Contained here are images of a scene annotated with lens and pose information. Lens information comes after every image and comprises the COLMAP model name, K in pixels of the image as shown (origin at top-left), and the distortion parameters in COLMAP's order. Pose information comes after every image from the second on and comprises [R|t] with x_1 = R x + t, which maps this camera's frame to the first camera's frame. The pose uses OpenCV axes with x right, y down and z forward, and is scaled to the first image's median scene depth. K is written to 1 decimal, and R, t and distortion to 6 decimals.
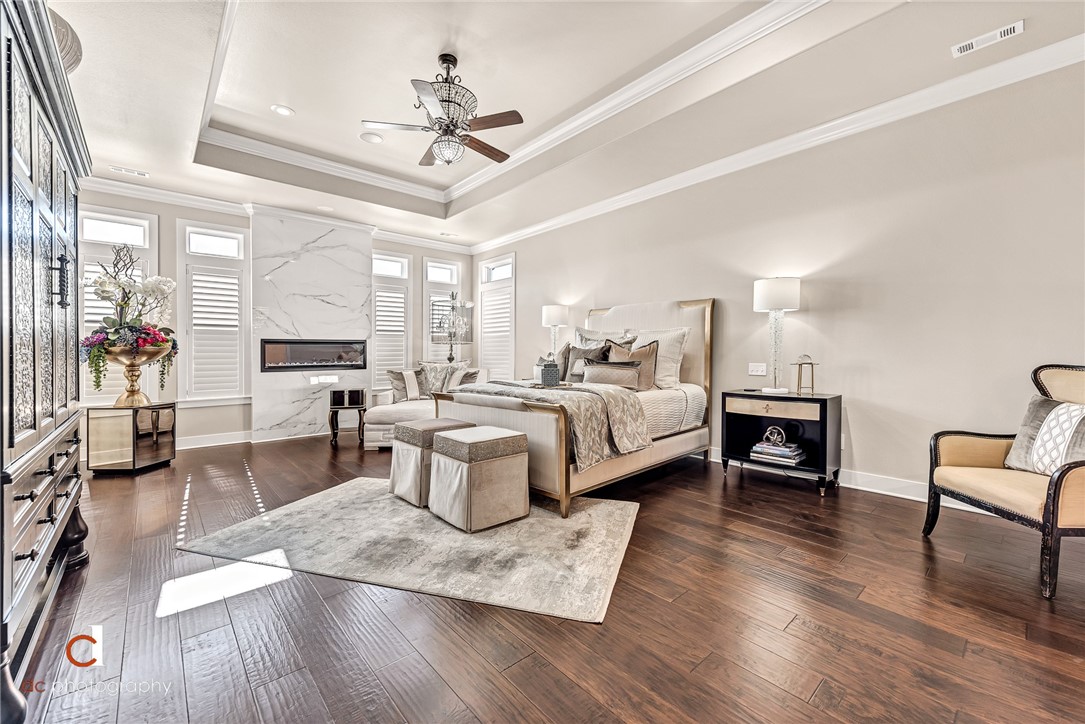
lens RADIAL K [[440.2, 0, 538.8], [0, 440.2, 359.3], [0, 0, 1]] dist [0.014642, -0.001940]
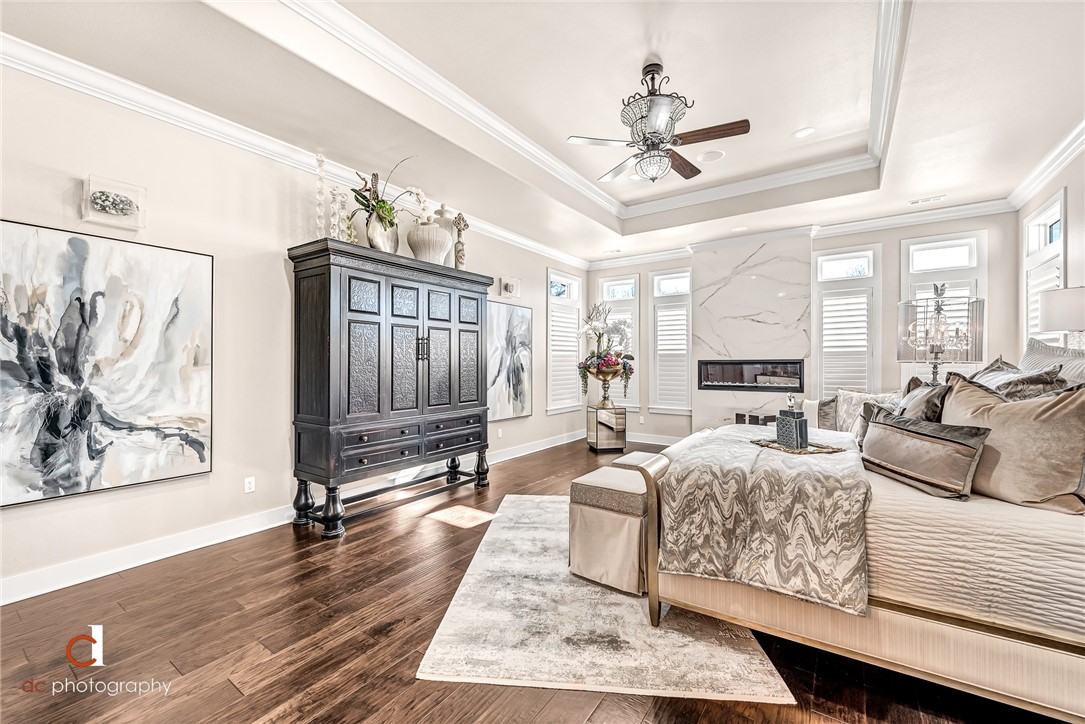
lens RADIAL K [[440.2, 0, 538.8], [0, 440.2, 359.6], [0, 0, 1]] dist [0.014642, -0.001940]
pose [[0.225300, 0.000486, -0.974289, 0.401554], [-0.012365, 0.999921, -0.002361, -0.041086], [0.974211, 0.012579, 0.225288, 0.354229]]
